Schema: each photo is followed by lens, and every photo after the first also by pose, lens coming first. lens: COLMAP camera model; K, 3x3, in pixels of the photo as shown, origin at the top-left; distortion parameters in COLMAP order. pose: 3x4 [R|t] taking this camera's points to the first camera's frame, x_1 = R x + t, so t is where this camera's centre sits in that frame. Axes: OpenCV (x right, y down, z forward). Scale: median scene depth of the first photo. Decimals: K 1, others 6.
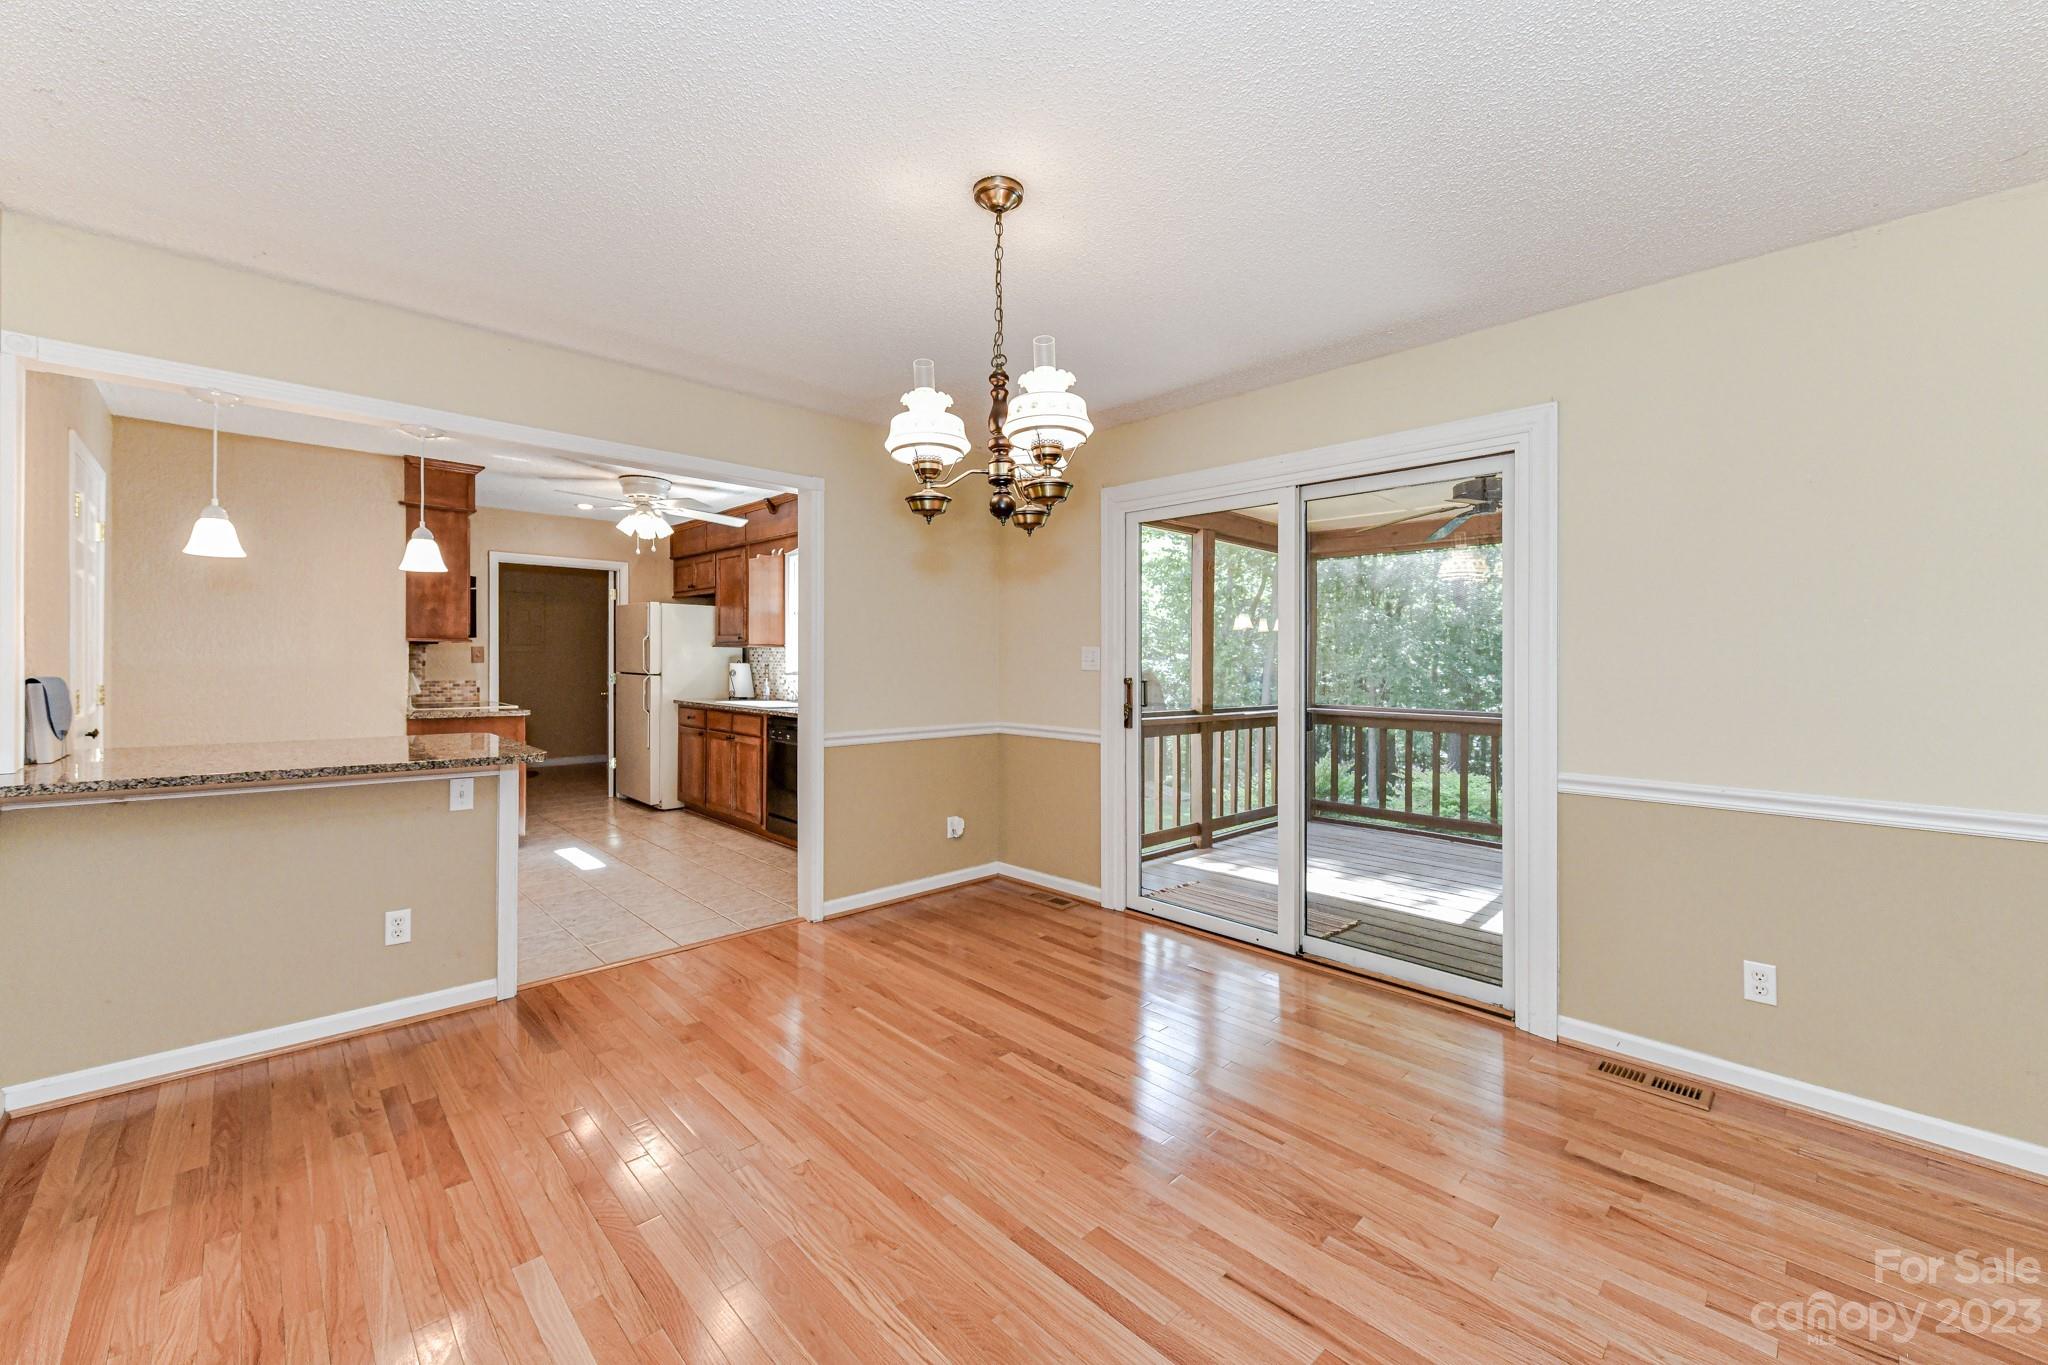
lens RADIAL K [[804.4, 0, 1015.4], [0, 804.4, 666.0], [0, 0, 1]] dist [-0.002206, -0.000251]
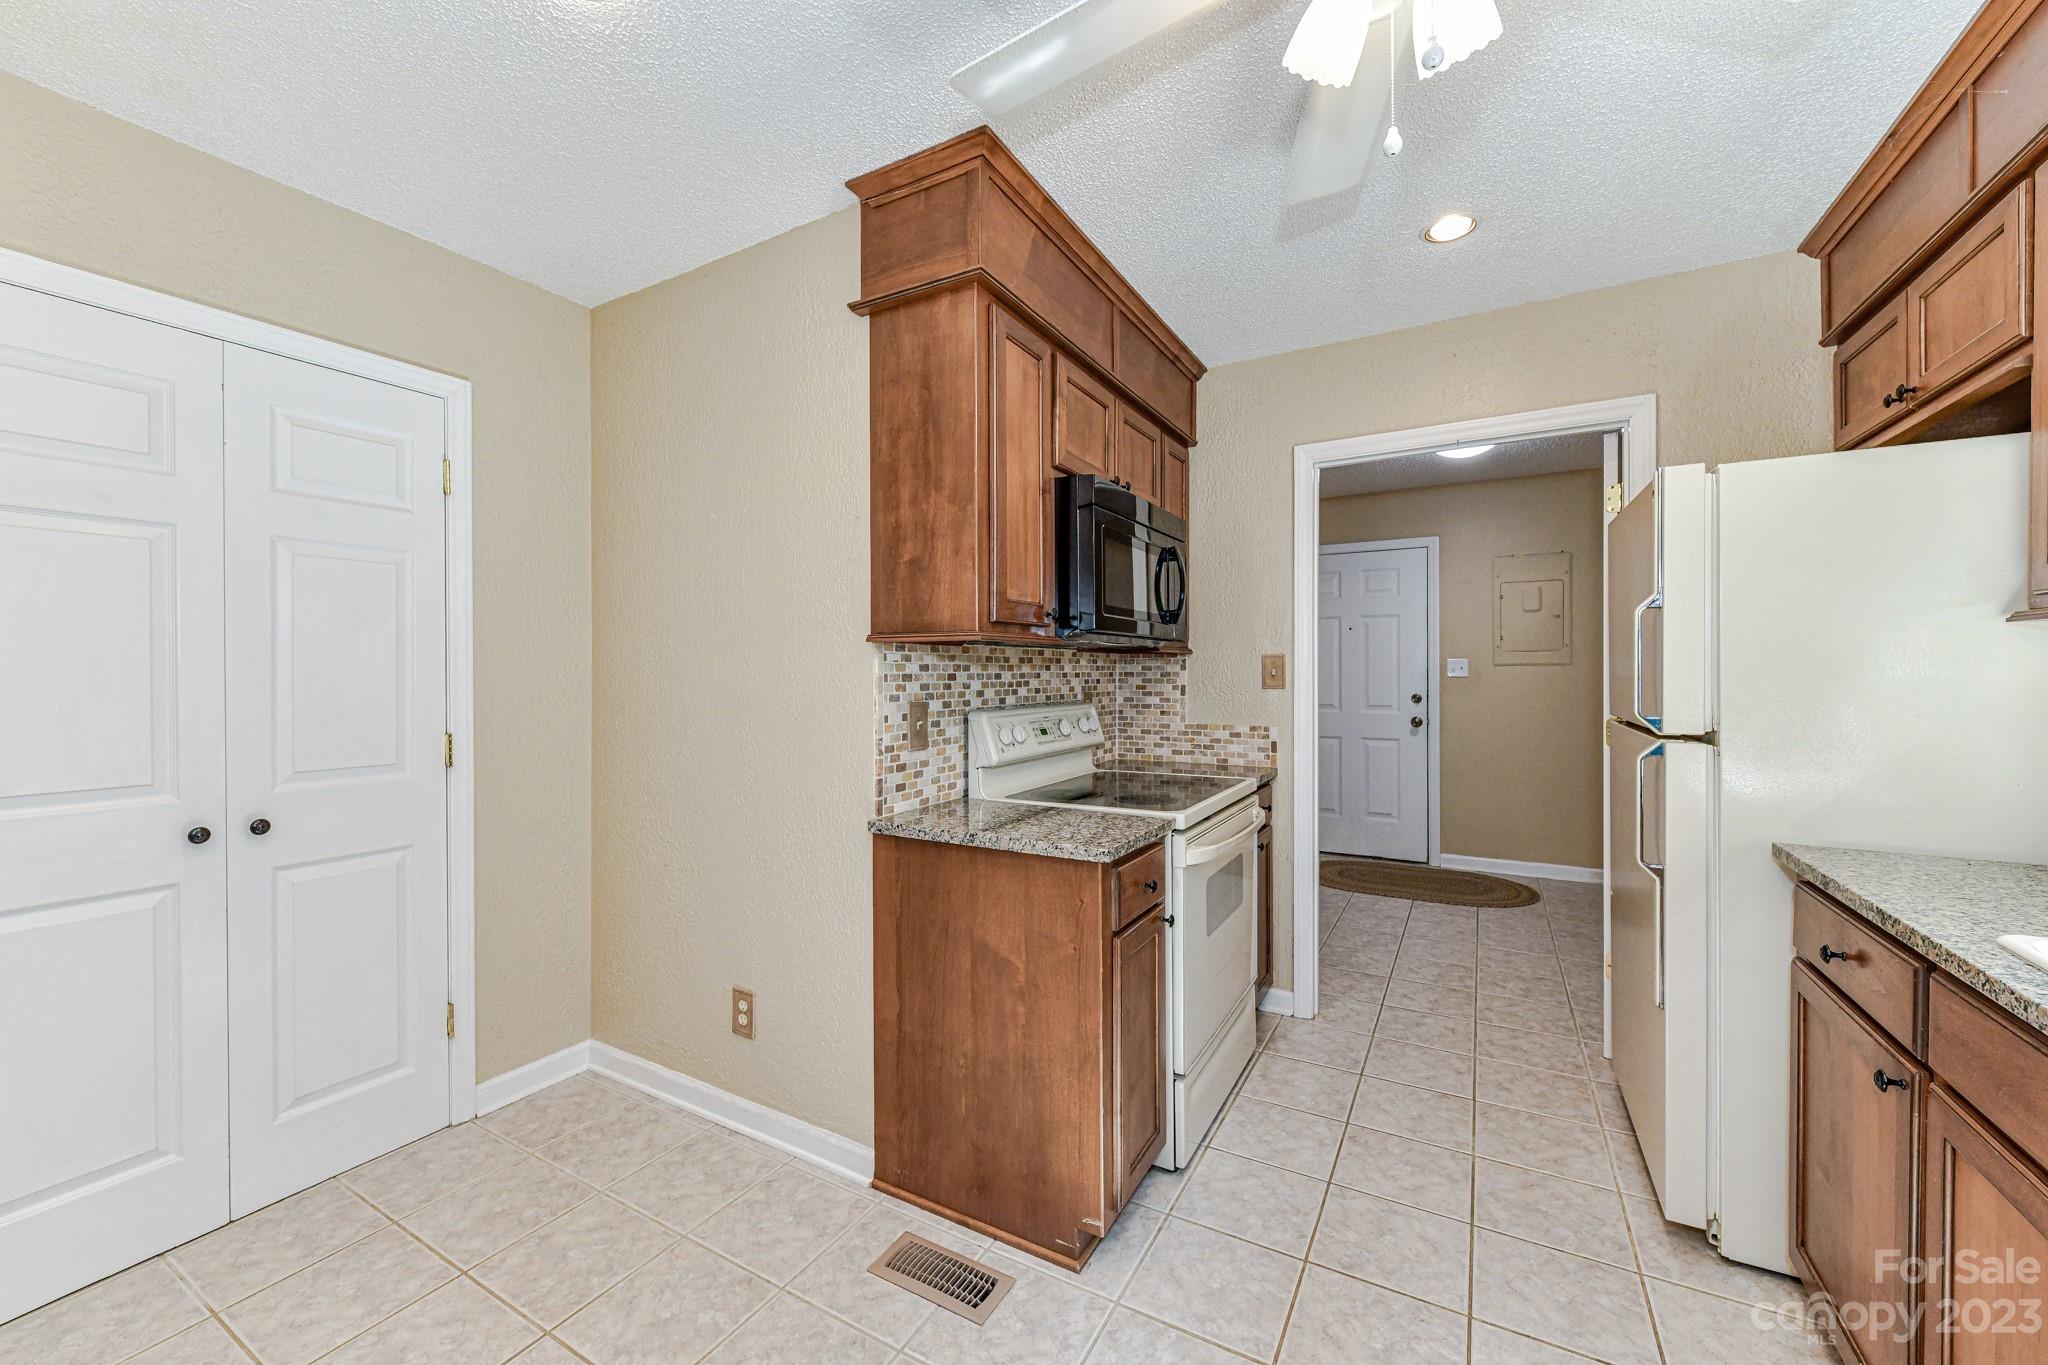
lens RADIAL K [[789.2, 0, 1015.7], [0, 789.2, 678.5], [0, 0, 1]] dist [0.001247, -0.000090]
pose [[0.273519, -0.003327, -0.961861, -0.665841], [-0.000125, 0.999994, -0.003494, -0.021899], [0.961866, 0.001076, 0.273517, 1.841469]]
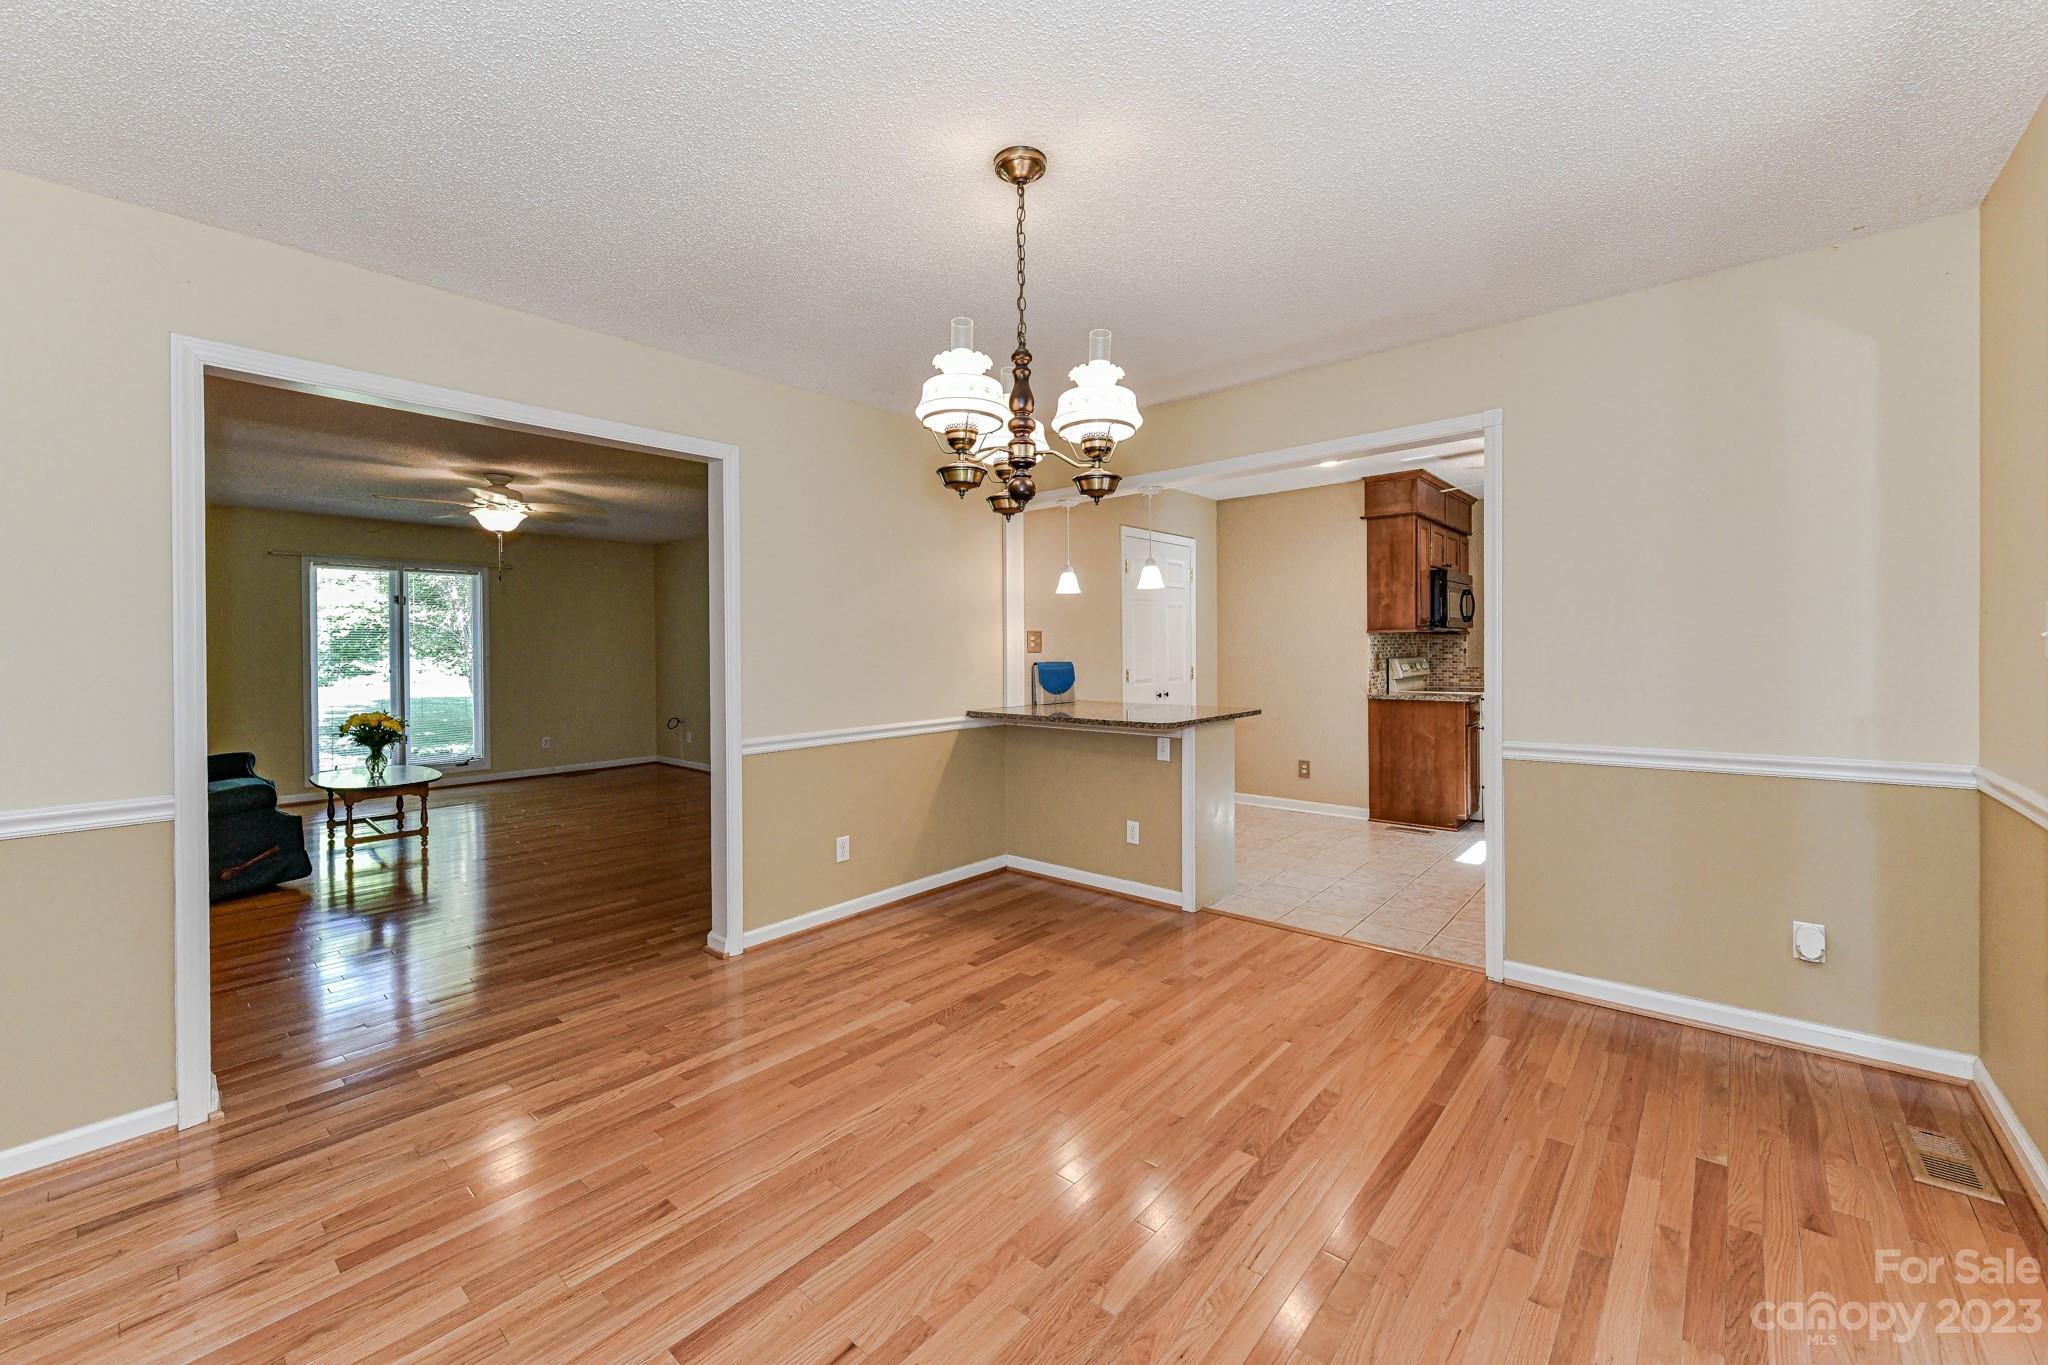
lens RADIAL K [[808.1, 0, 1015.1], [0, 808.1, 661.5], [0, 0, 1]] dist [0.003484, -0.000318]
pose [[0.086539, 0.005906, -0.996231, 0.754861], [0.007491, 0.999950, 0.006579, -0.001599], [0.996220, -0.008032, 0.086491, 0.717136]]
